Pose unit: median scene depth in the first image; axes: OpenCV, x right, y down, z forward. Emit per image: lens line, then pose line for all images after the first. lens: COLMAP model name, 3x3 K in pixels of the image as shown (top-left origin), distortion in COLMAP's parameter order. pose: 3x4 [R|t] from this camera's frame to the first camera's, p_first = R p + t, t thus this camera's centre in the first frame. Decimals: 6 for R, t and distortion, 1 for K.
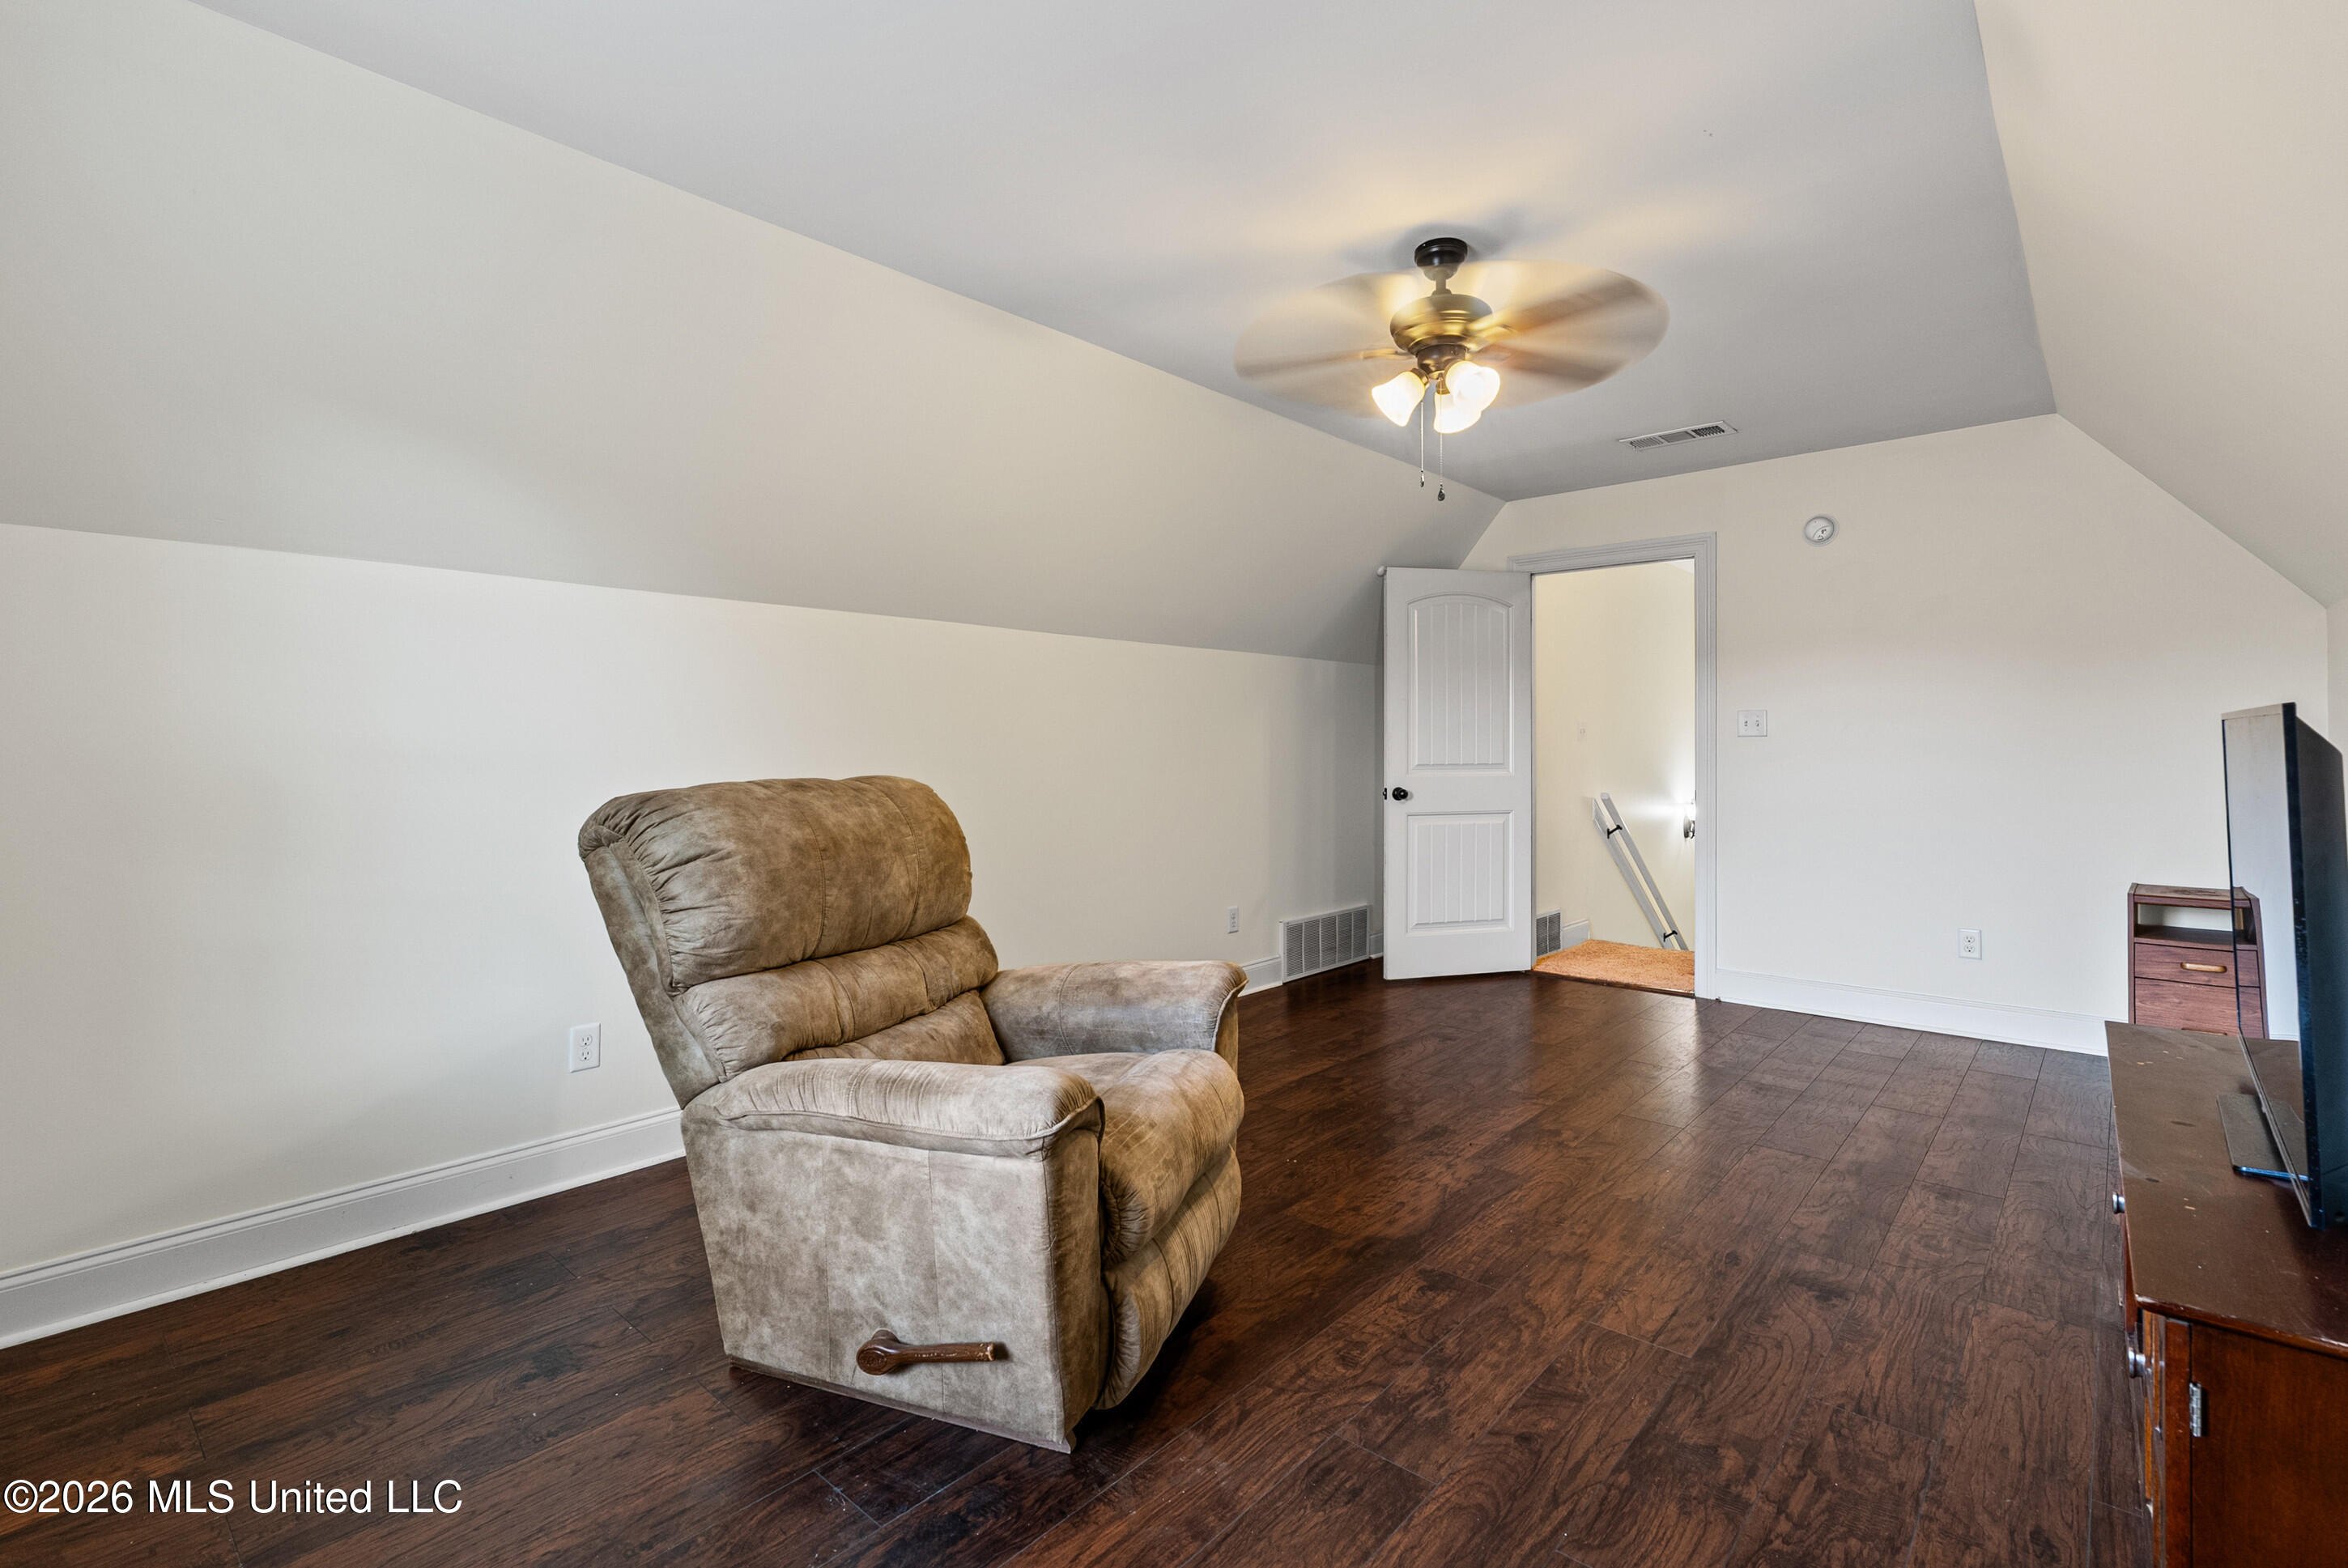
lens RADIAL K [[1064.6, 0, 1174.0], [0, 1064.6, 784.0], [0, 0, 1]] dist [-0.001288, -0.000106]
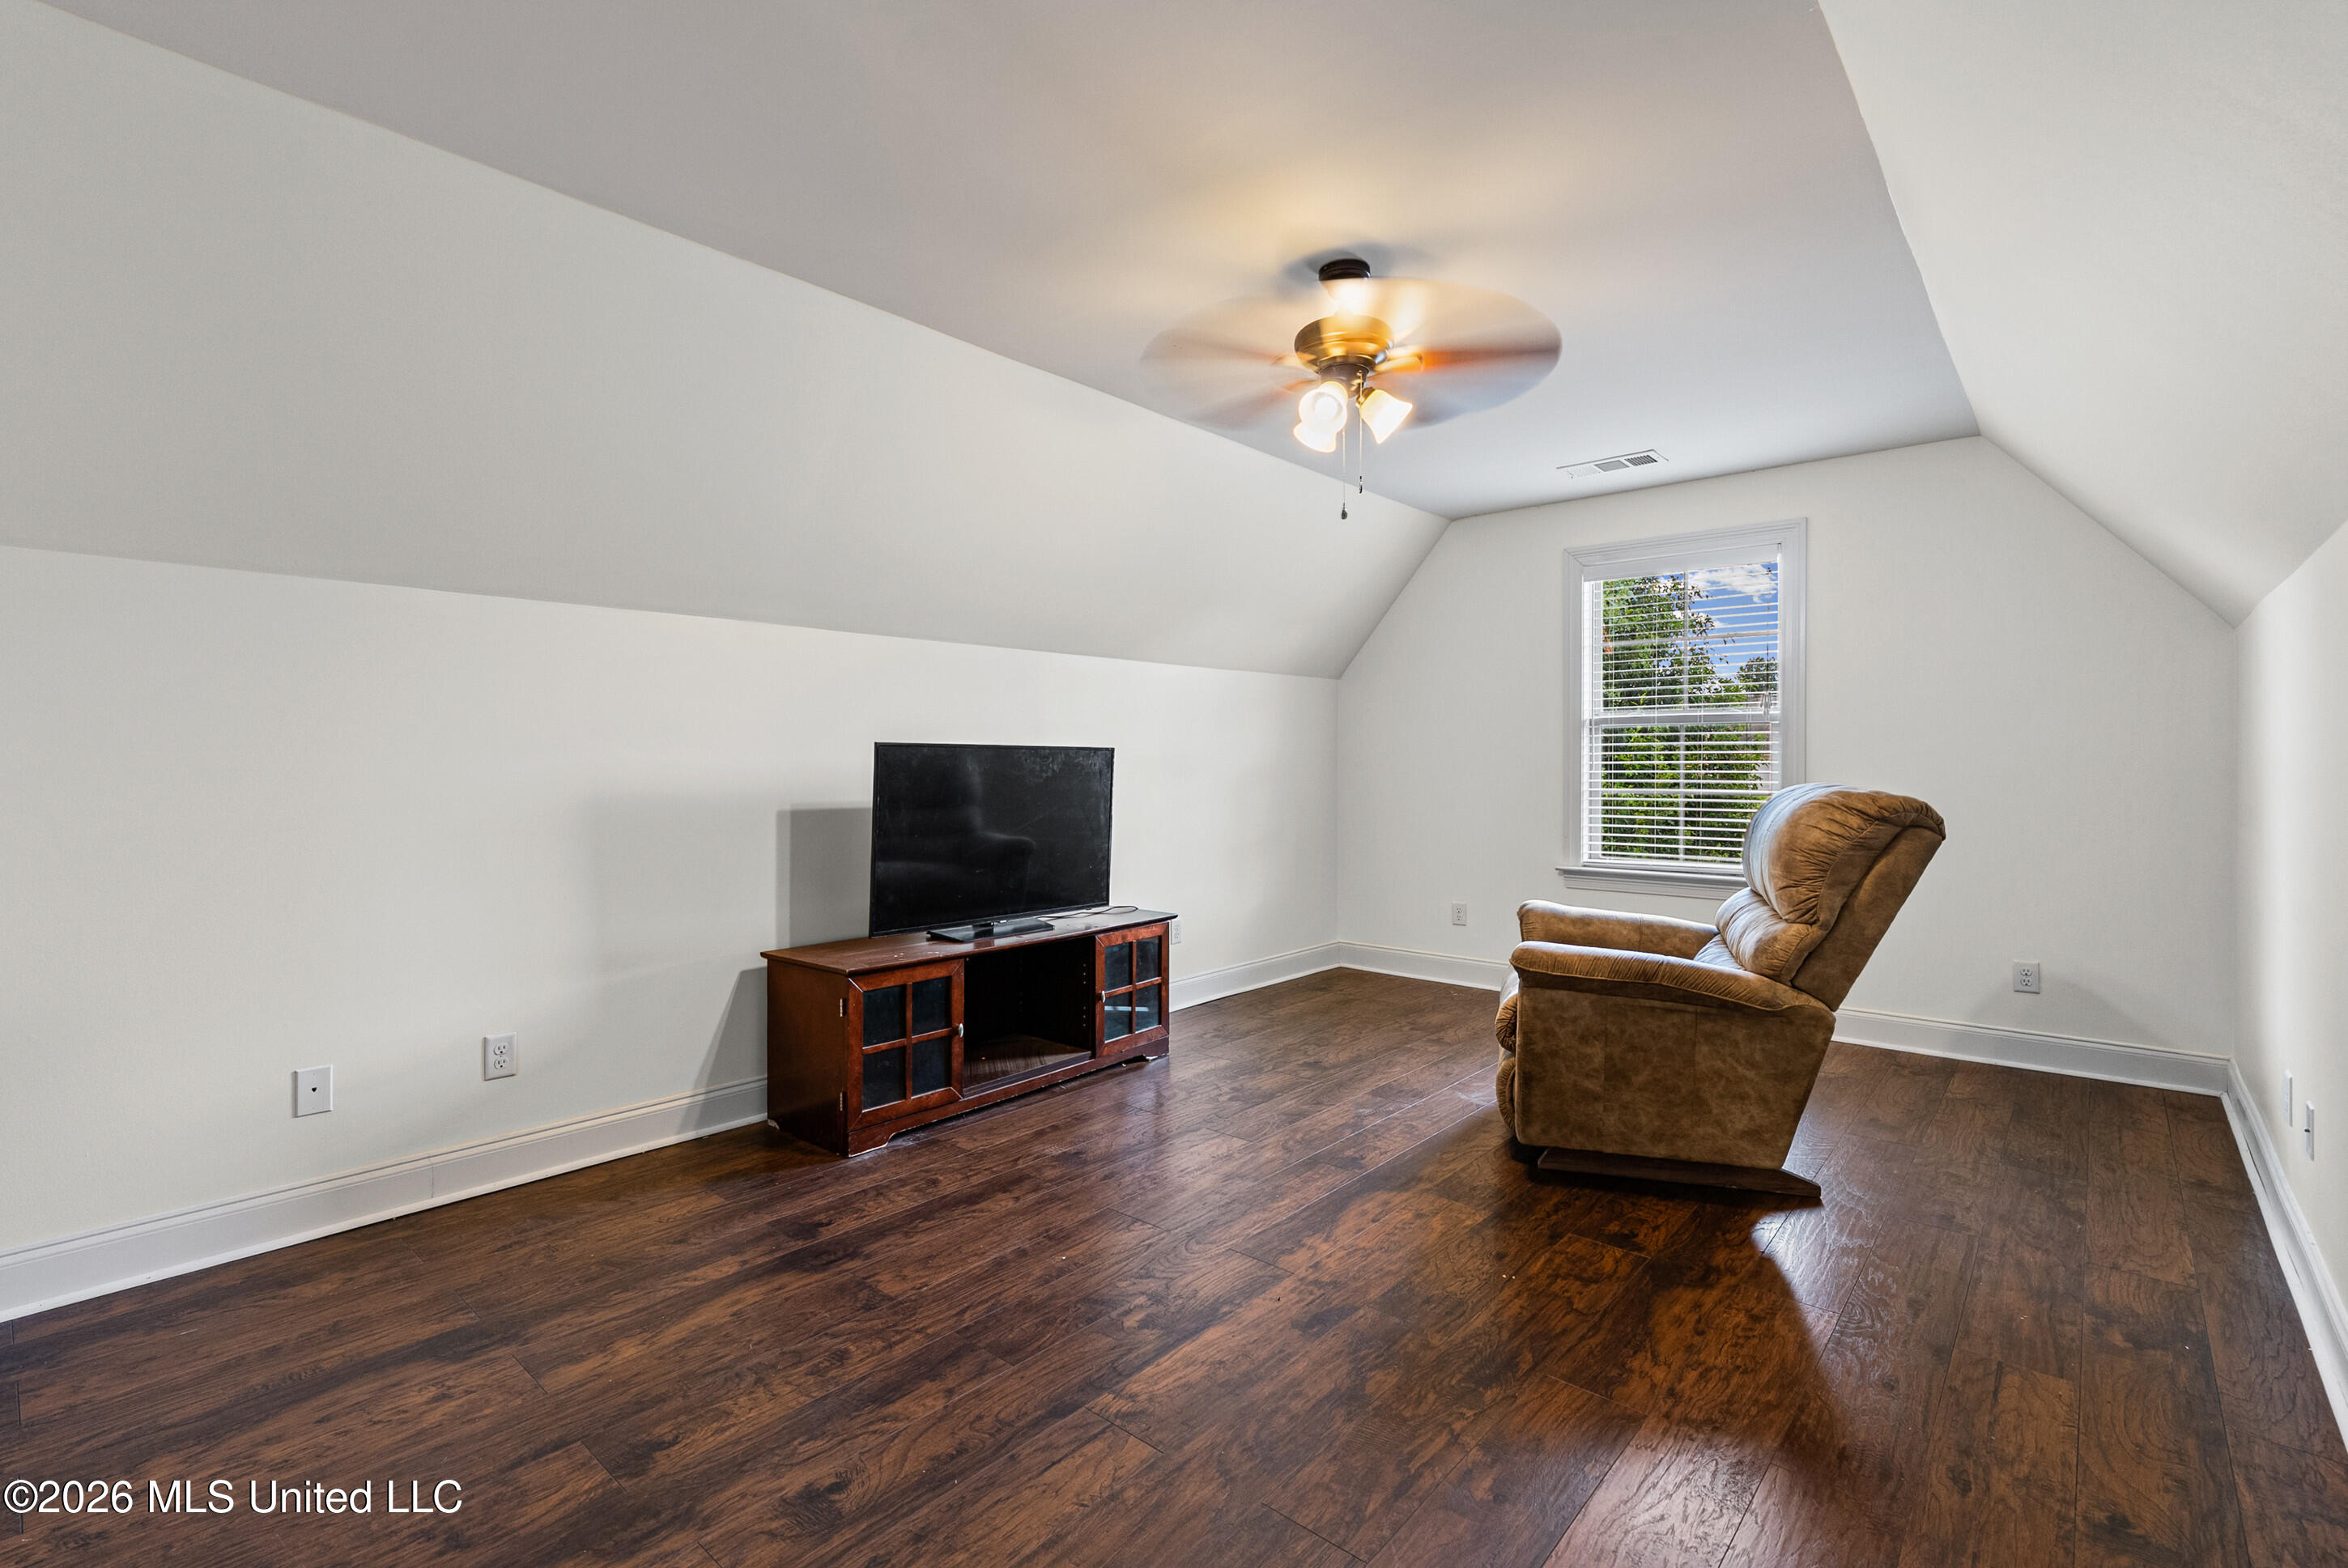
lens RADIAL K [[1064.6, 0, 1174.0], [0, 1064.6, 784.0], [0, 0, 1]] dist [-0.001288, -0.000106]
pose [[-0.999958, 0.002038, -0.008904, 0.436696], [0.001497, 0.998181, 0.060278, -0.079136], [0.009011, 0.060262, -0.998142, 2.096768]]
